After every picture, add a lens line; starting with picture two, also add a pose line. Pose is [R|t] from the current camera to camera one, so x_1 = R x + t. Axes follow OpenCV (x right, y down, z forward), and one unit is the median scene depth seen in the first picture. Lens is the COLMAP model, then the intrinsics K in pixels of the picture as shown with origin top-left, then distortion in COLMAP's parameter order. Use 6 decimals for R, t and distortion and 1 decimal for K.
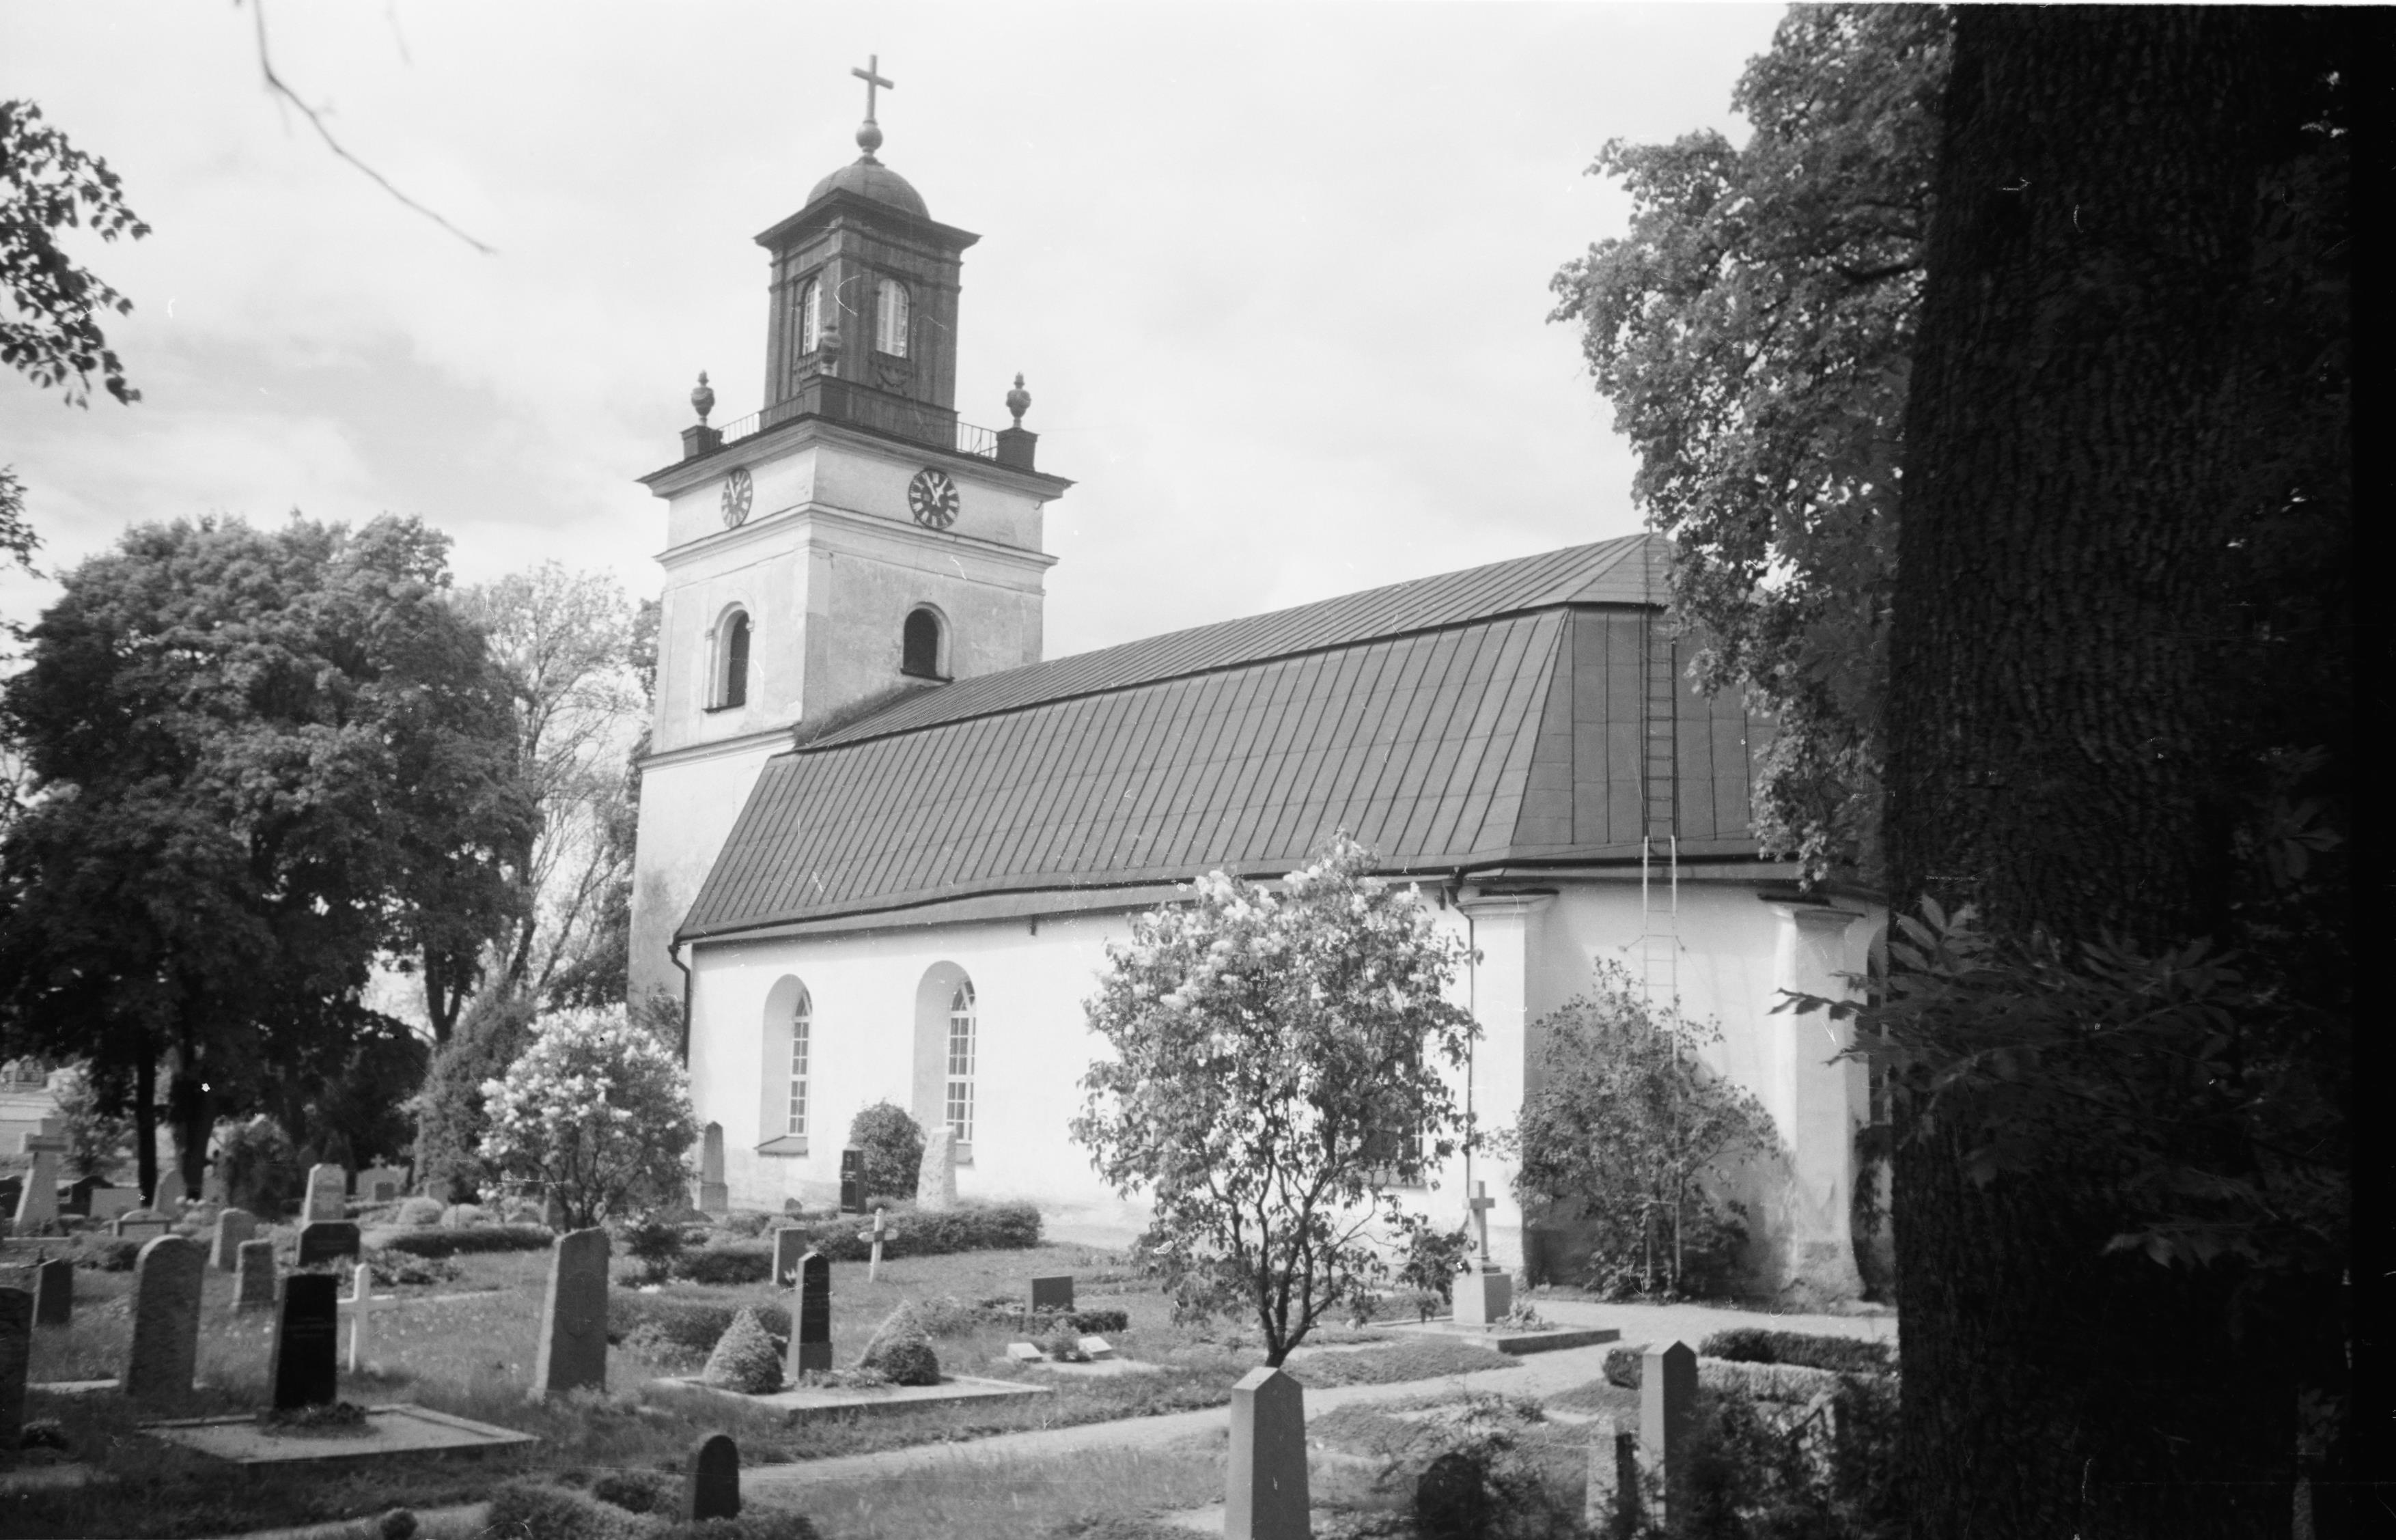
lens RADIAL K [[2190.5, 0, 1244.9], [0, 2190.5, 771.3], [0, 0, 1]] dist [0.033802, -0.108590]
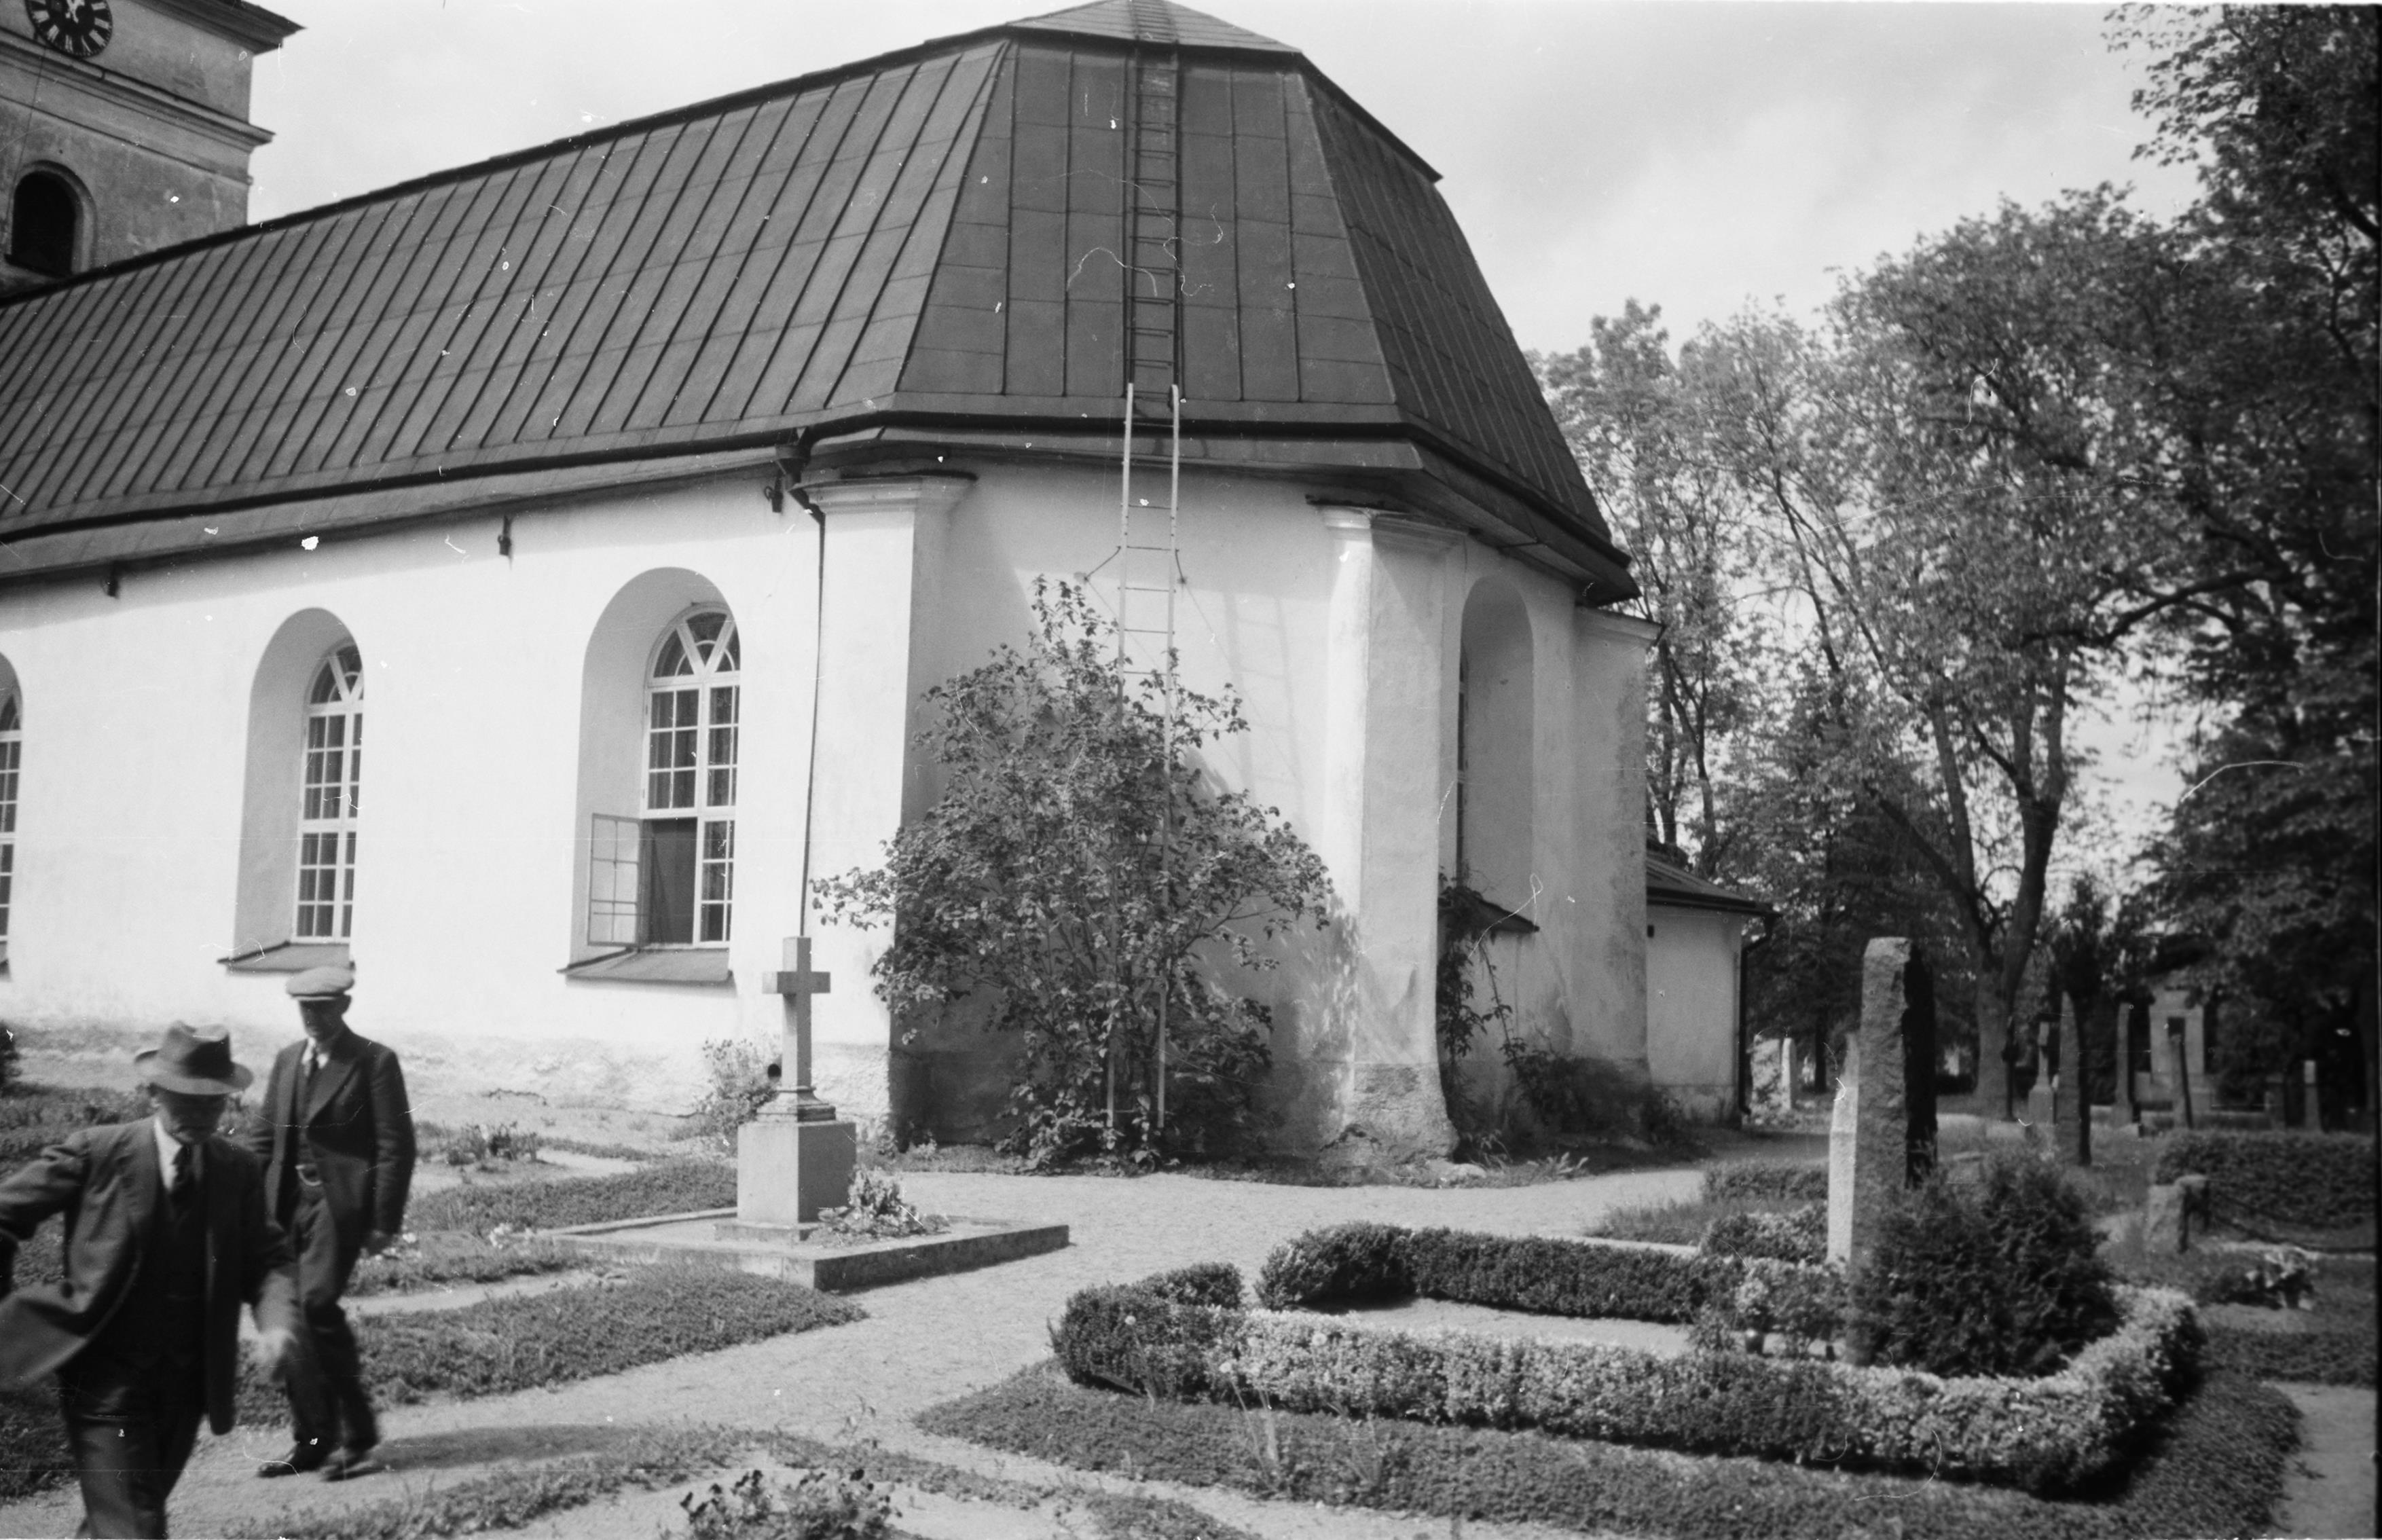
lens RADIAL K [[2177.8, 0, 1237.6], [0, 2177.8, 771.3], [0, 0, 1]] dist [0.033802, -0.108590]
pose [[0.964510, 0.027868, 0.262572, 0.062858], [-0.042588, 0.997814, 0.050536, 0.105011], [-0.260590, -0.059925, 0.963588, 0.438776]]
